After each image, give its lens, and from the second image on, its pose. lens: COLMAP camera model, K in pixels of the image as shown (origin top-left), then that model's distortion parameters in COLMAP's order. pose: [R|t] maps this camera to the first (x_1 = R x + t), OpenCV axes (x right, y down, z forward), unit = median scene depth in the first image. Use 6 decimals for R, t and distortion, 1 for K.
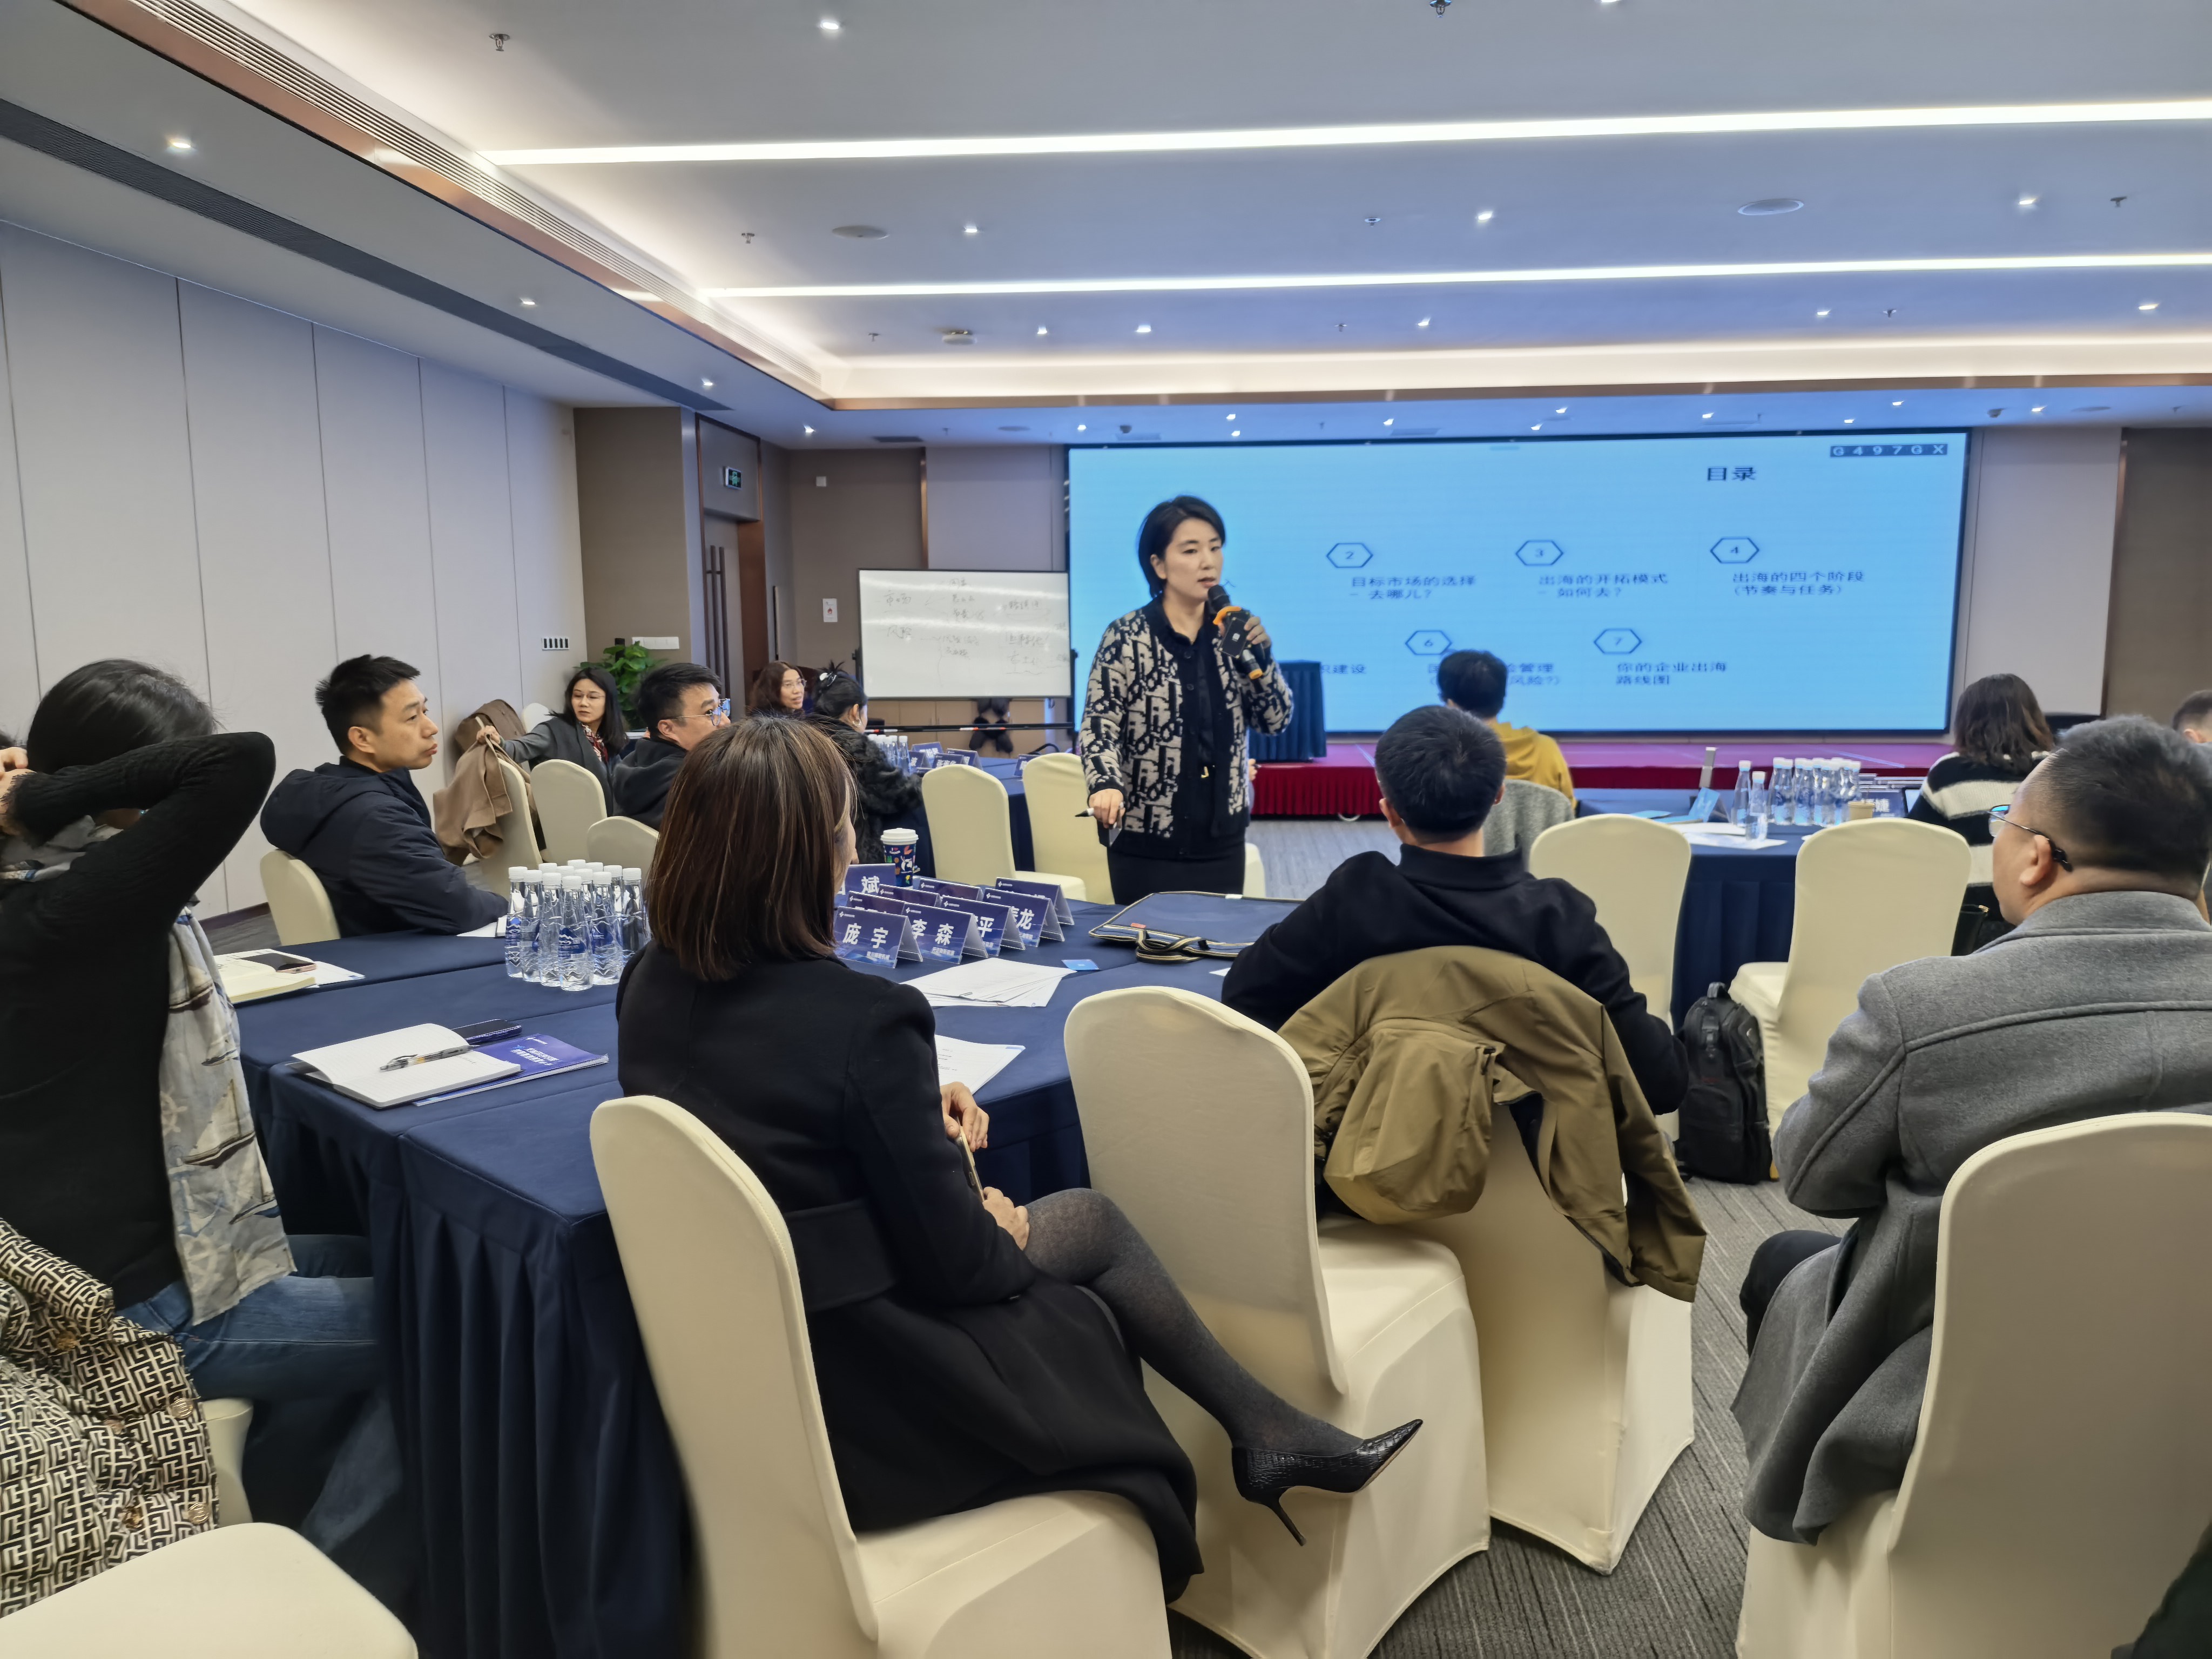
lens RADIAL K [[1573.0, 0, 1124.5], [0, 1573.0, 849.7], [0, 0, 1]] dist [0.040005, -0.011970]
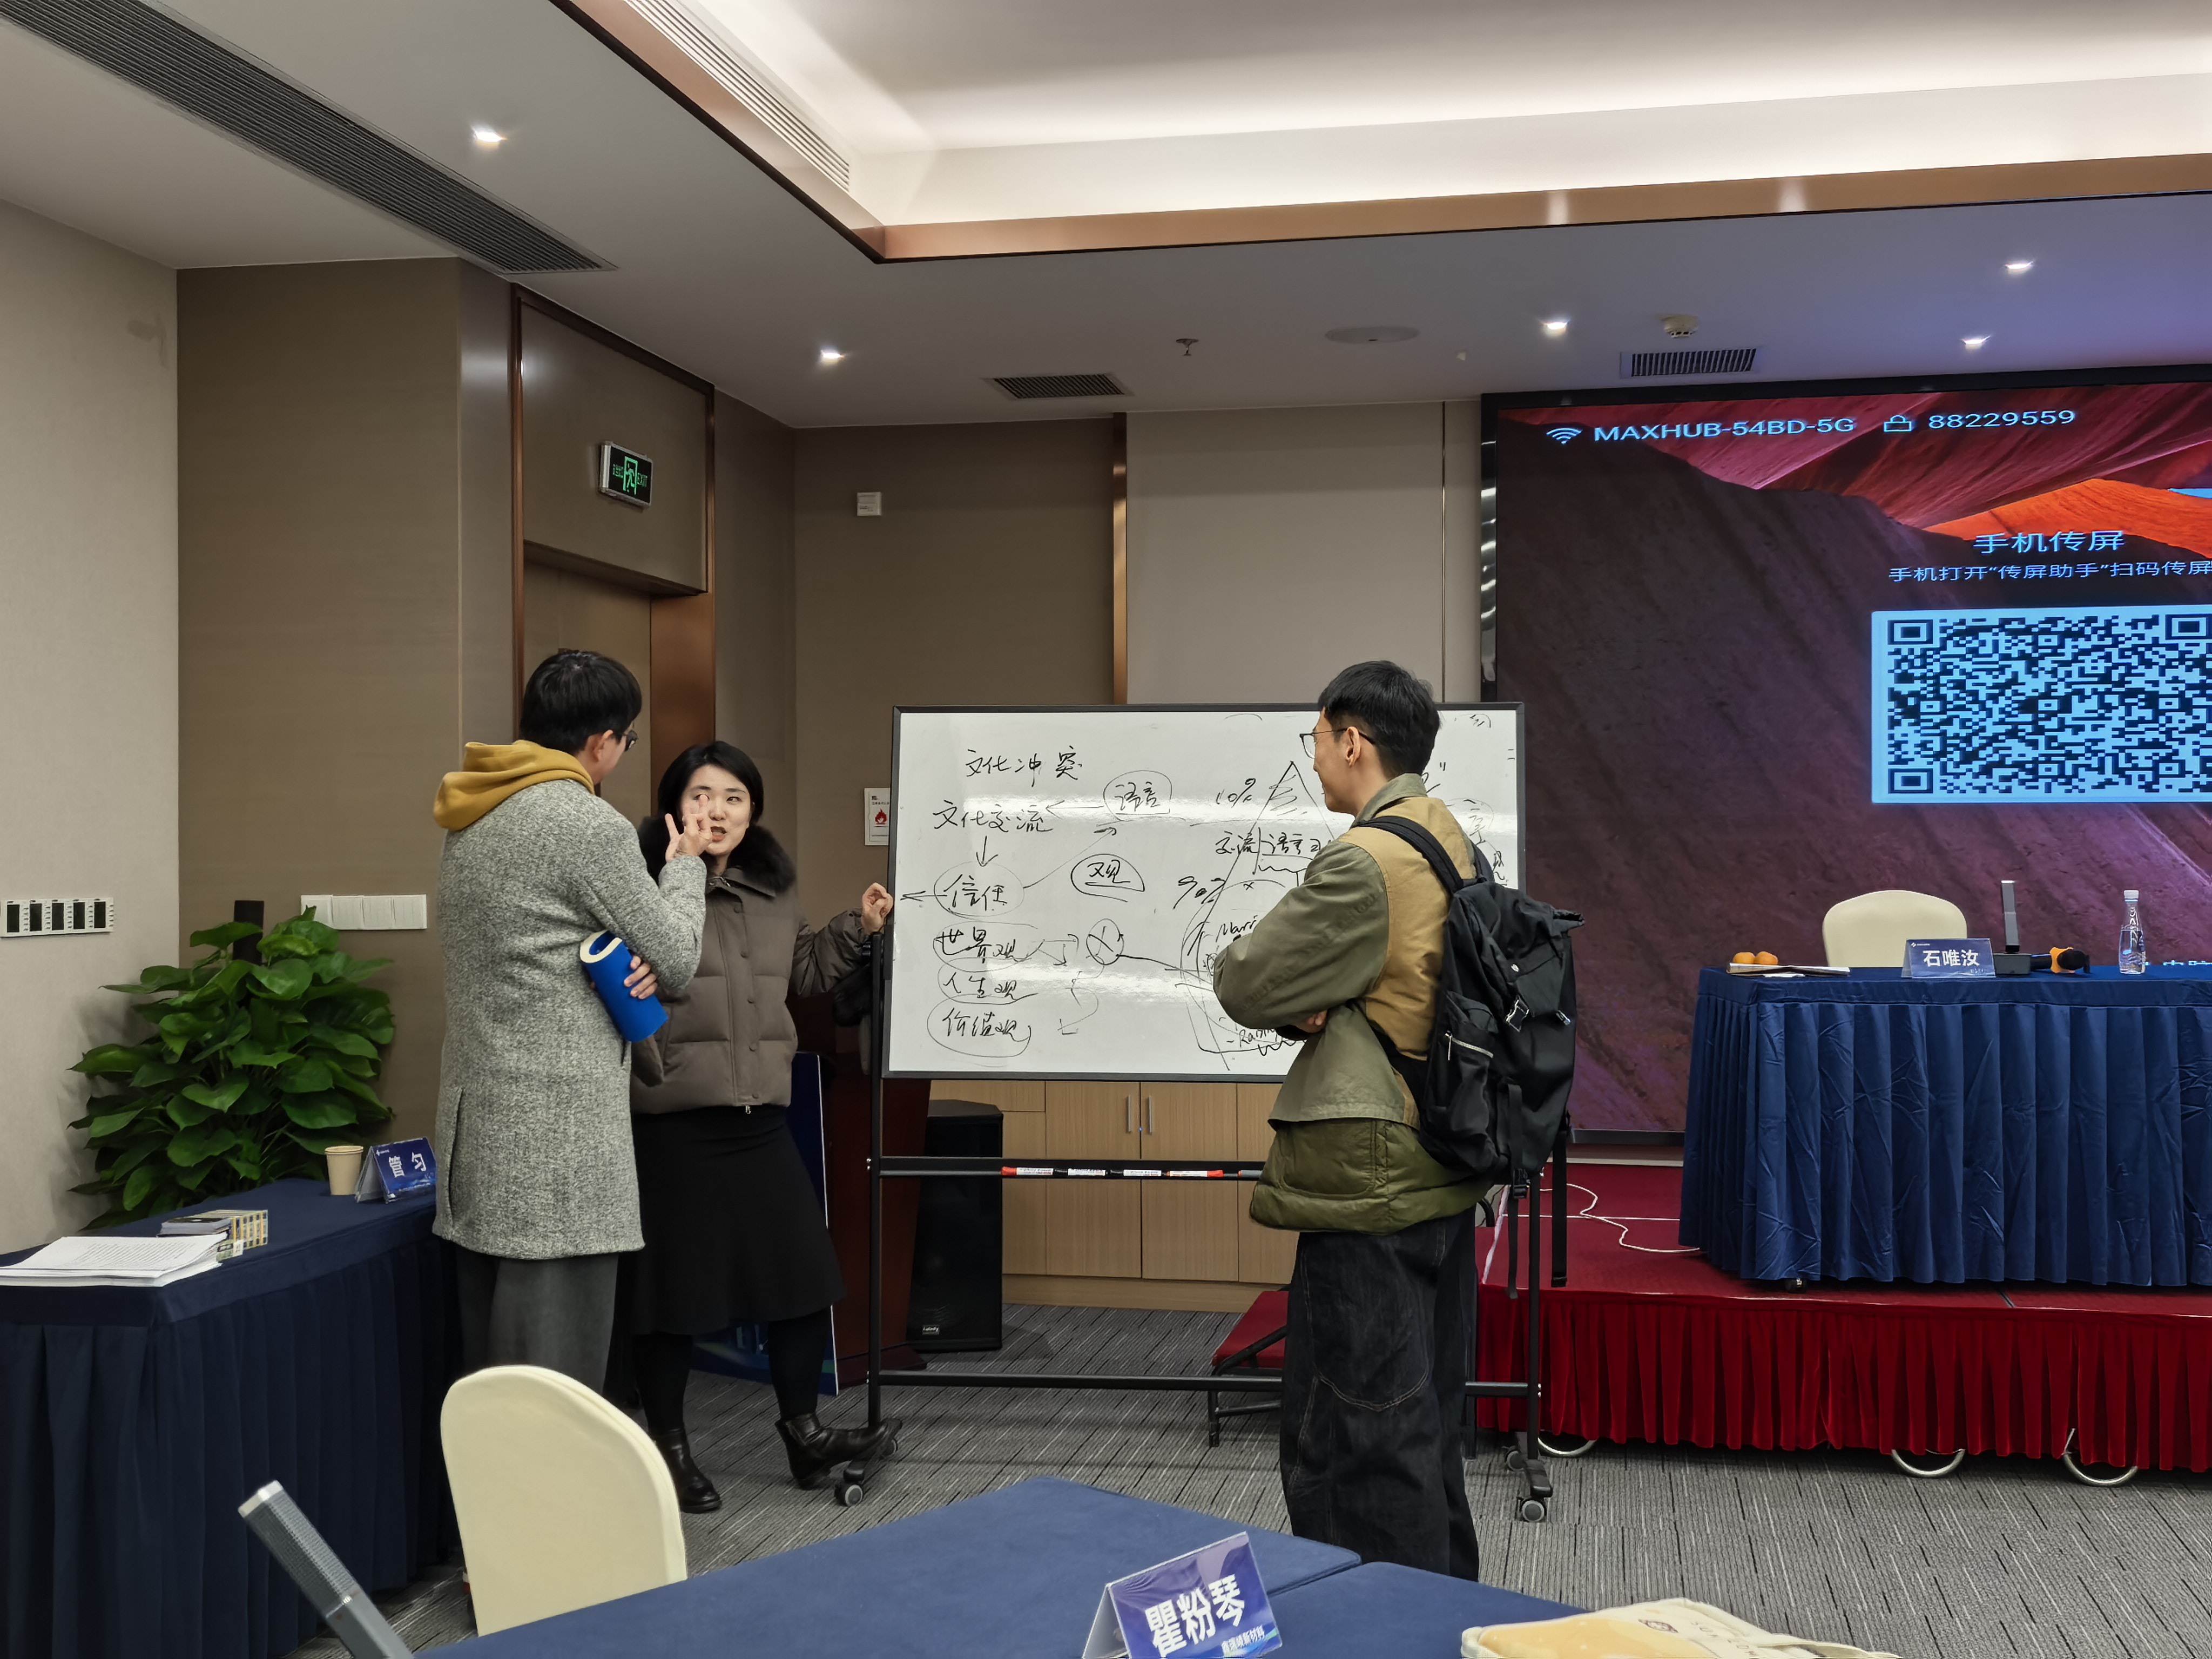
lens RADIAL K [[2387.1, 0, 1104.5], [0, 2387.1, 816.8], [0, 0, 1]] dist [0.023831, 0.000000]
pose [[0.992970, 0.000927, -0.118361, -0.069651], [-0.018300, 0.989149, -0.145771, -0.076418], [0.116942, 0.146913, 0.982212, 0.489007]]
